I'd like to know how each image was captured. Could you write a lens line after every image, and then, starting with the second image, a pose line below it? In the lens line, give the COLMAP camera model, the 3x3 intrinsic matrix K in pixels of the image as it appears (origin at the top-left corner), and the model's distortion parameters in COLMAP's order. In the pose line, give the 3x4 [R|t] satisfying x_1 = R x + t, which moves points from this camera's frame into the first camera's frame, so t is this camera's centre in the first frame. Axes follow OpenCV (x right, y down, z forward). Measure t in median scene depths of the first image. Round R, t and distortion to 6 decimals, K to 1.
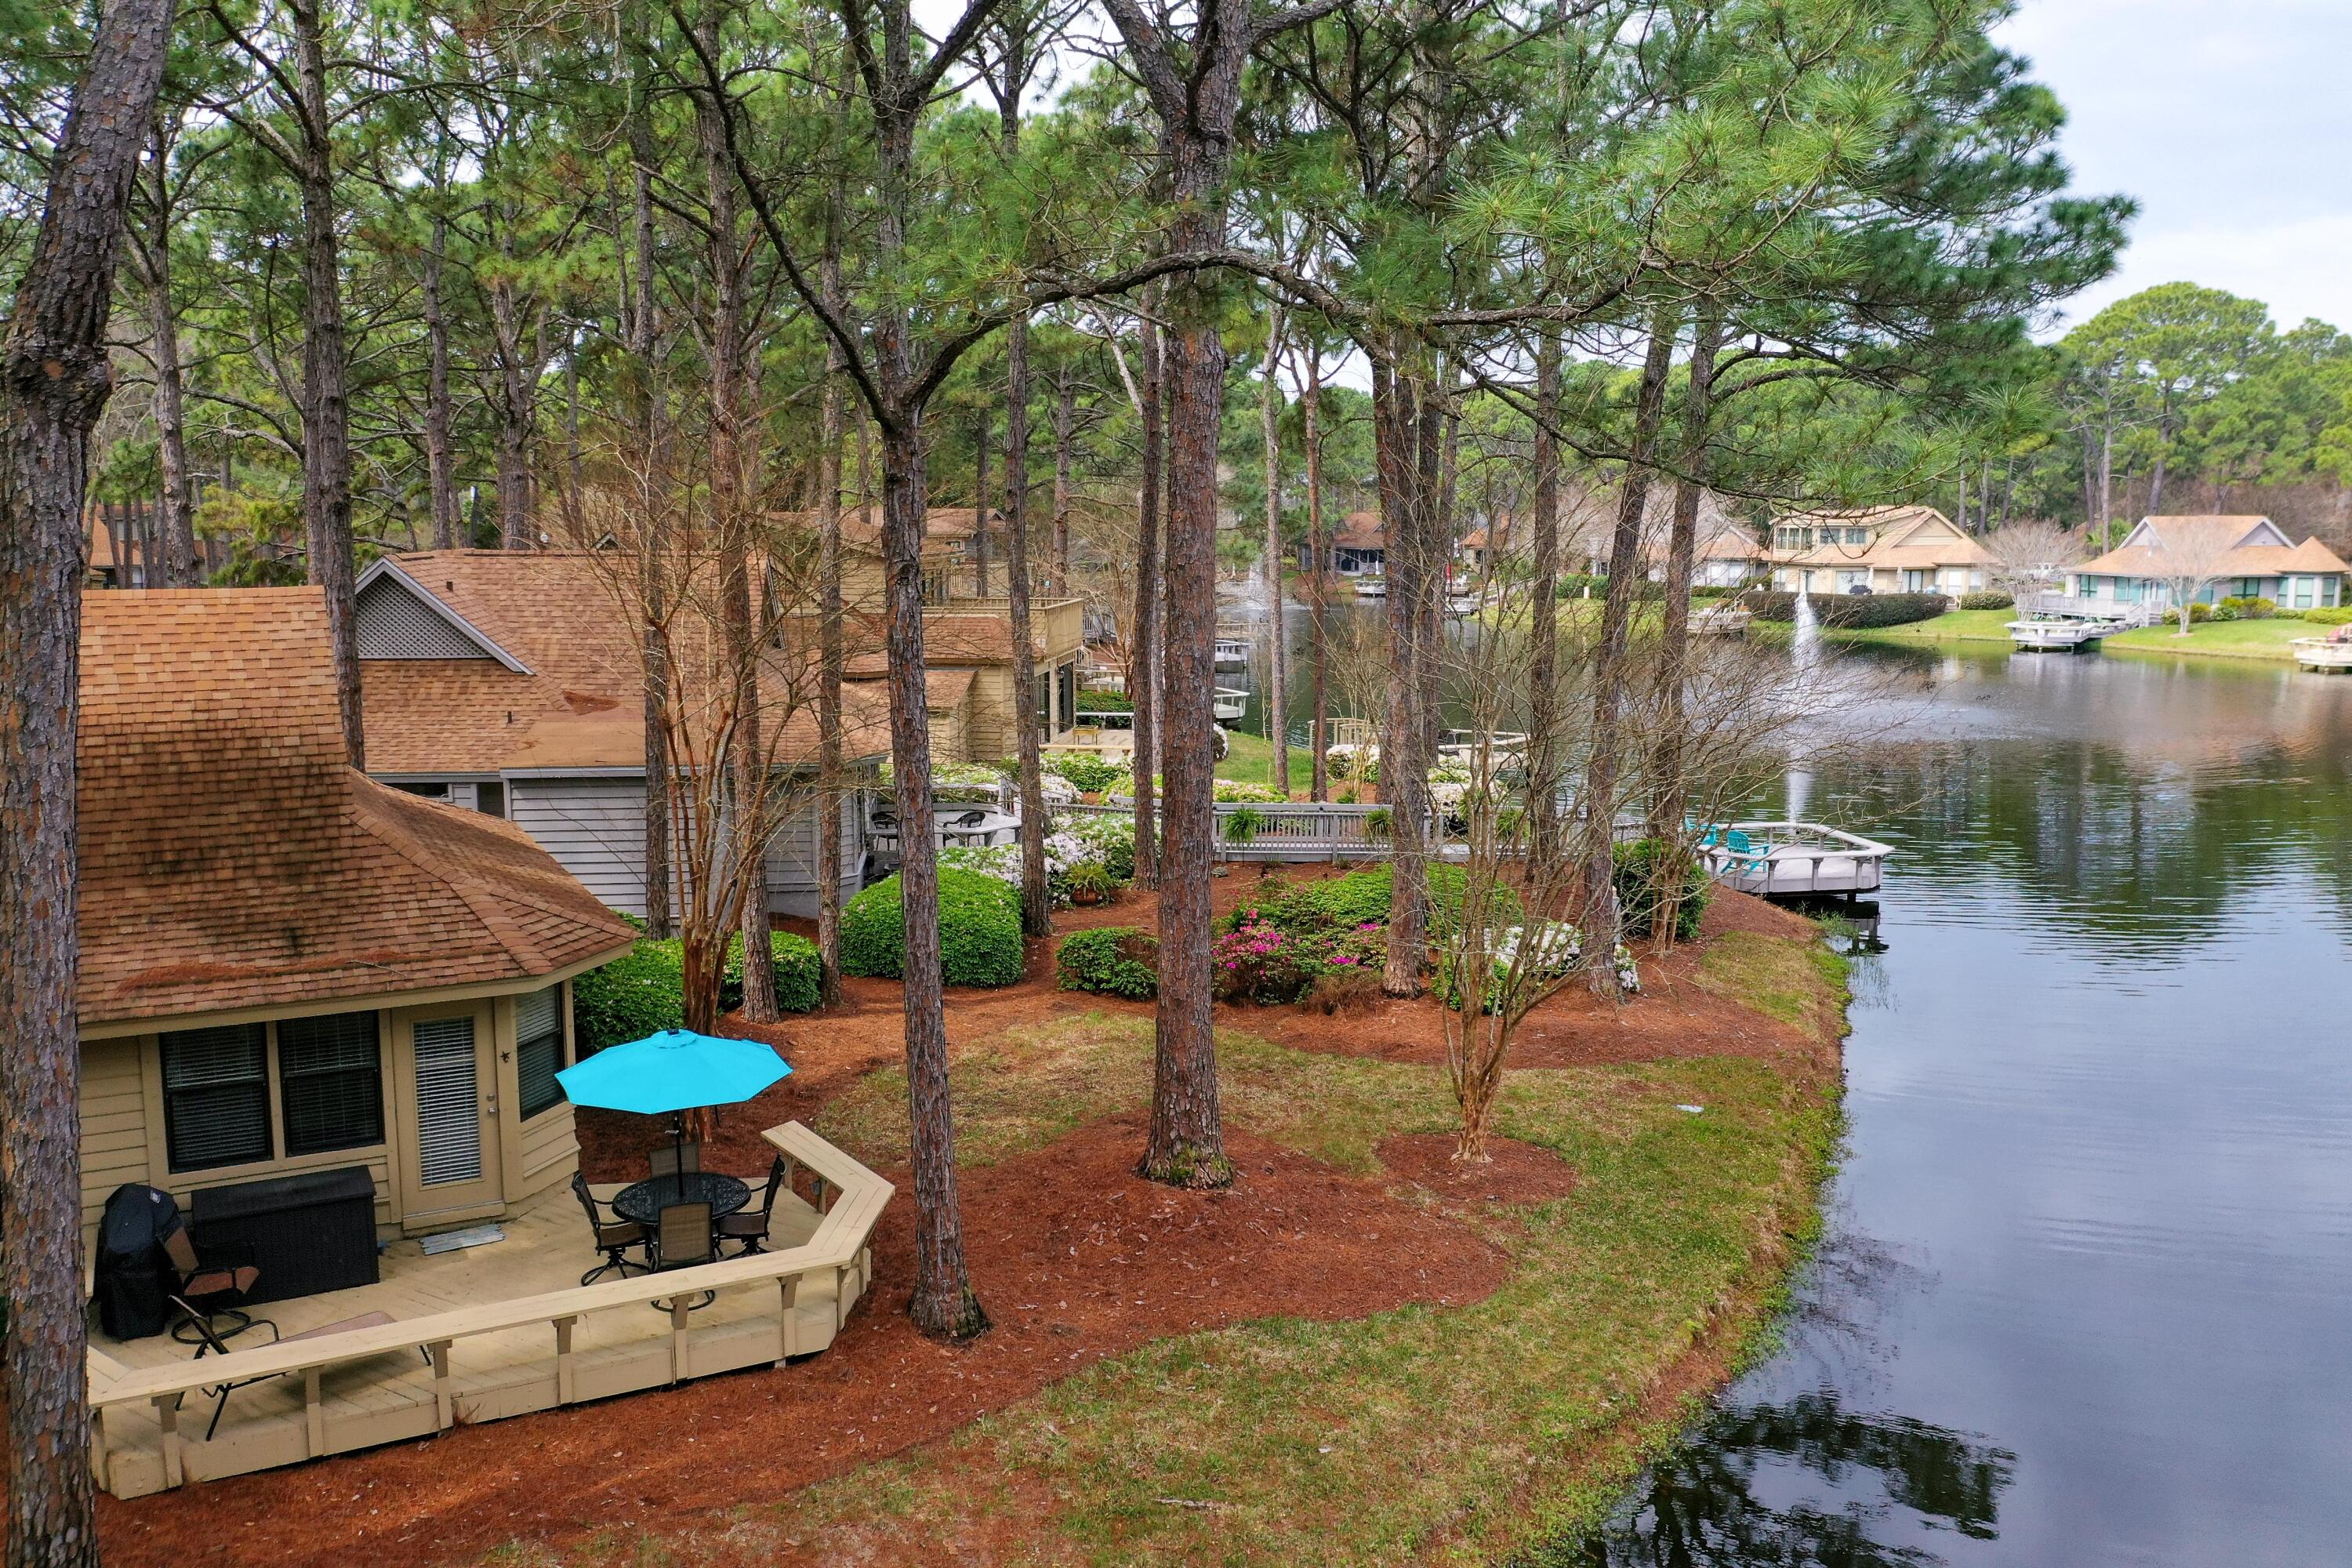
lens RADIAL K [[1844.8, 0, 1177.8], [0, 1844.8, 781.9], [0, 0, 1]] dist [-0.008174, 0.003252]
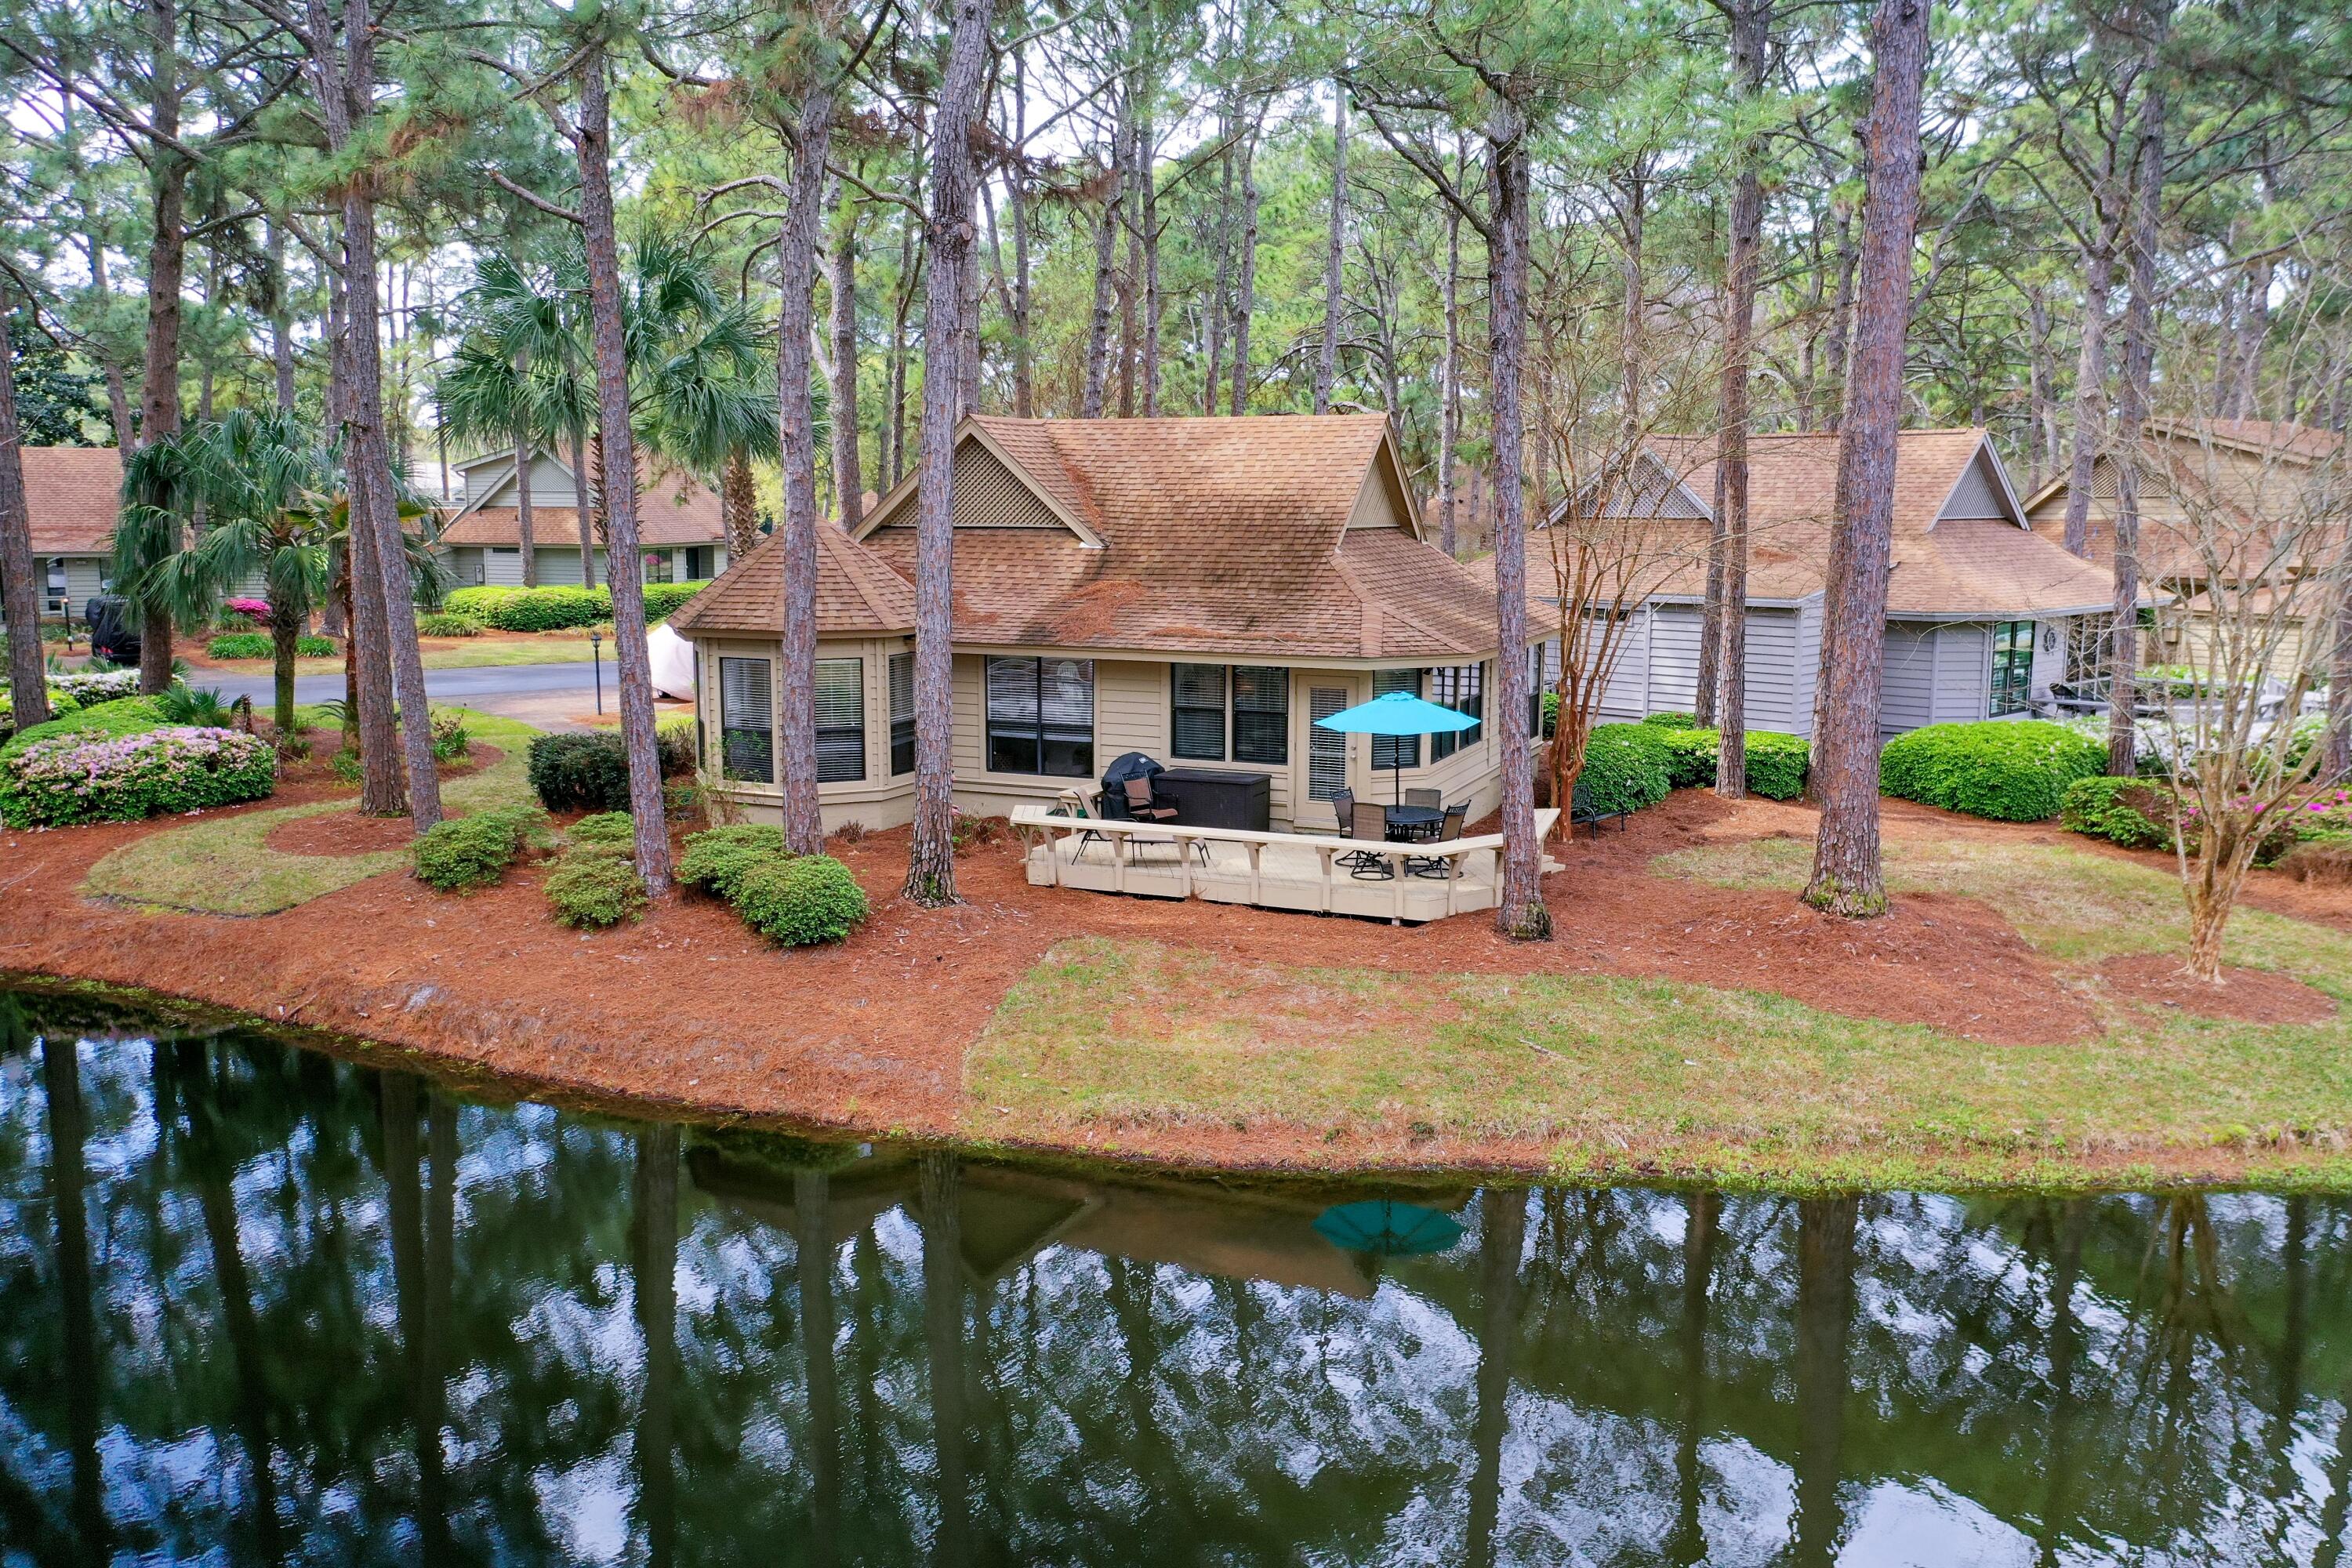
lens RADIAL K [[1844.8, 0, 1175.4], [0, 1844.8, 787.1], [0, 0, 1]] dist [-0.008174, 0.003252]
pose [[0.622705, 0.119435, -0.773288, 0.701672], [-0.108350, 0.991923, 0.065953, 0.128447], [0.774919, 0.042717, 0.630616, -0.021067]]
